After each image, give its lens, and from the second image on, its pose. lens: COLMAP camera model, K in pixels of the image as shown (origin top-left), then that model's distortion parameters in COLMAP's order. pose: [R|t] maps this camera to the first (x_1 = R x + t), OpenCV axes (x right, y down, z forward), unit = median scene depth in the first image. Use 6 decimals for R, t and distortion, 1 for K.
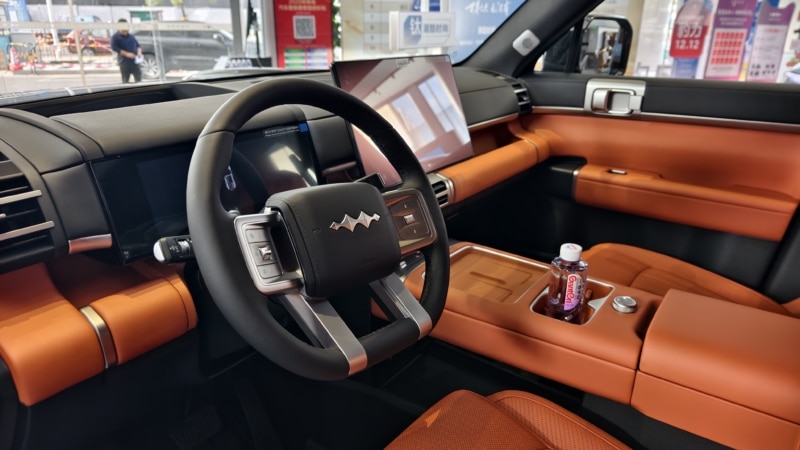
lens RADIAL K [[570.5, 0, 400.0], [0, 570.5, 225.0], [0, 0, 1]] dist [-0.007656, -0.004389]
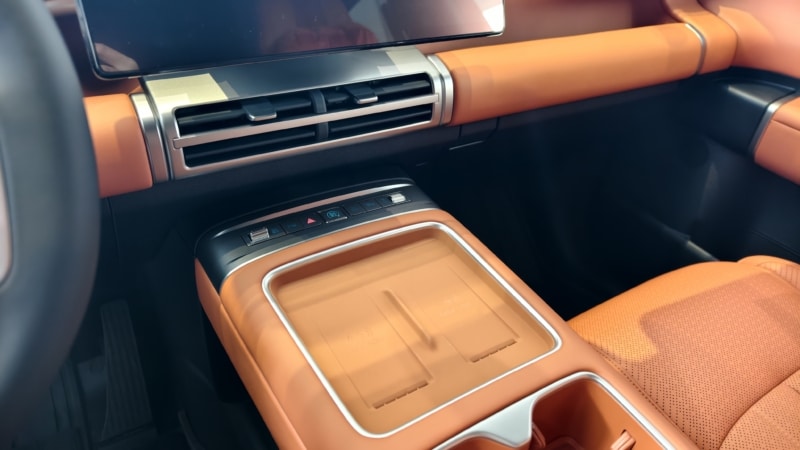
lens RADIAL K [[570.5, 0, 400.0], [0, 570.5, 225.0], [0, 0, 1]] dist [-0.007656, -0.004389]
pose [[0.924351, 0.273870, -0.265650, 0.162331], [-0.201995, 0.941940, 0.268229, -0.061660], [0.323686, -0.194278, 0.926004, 0.396643]]
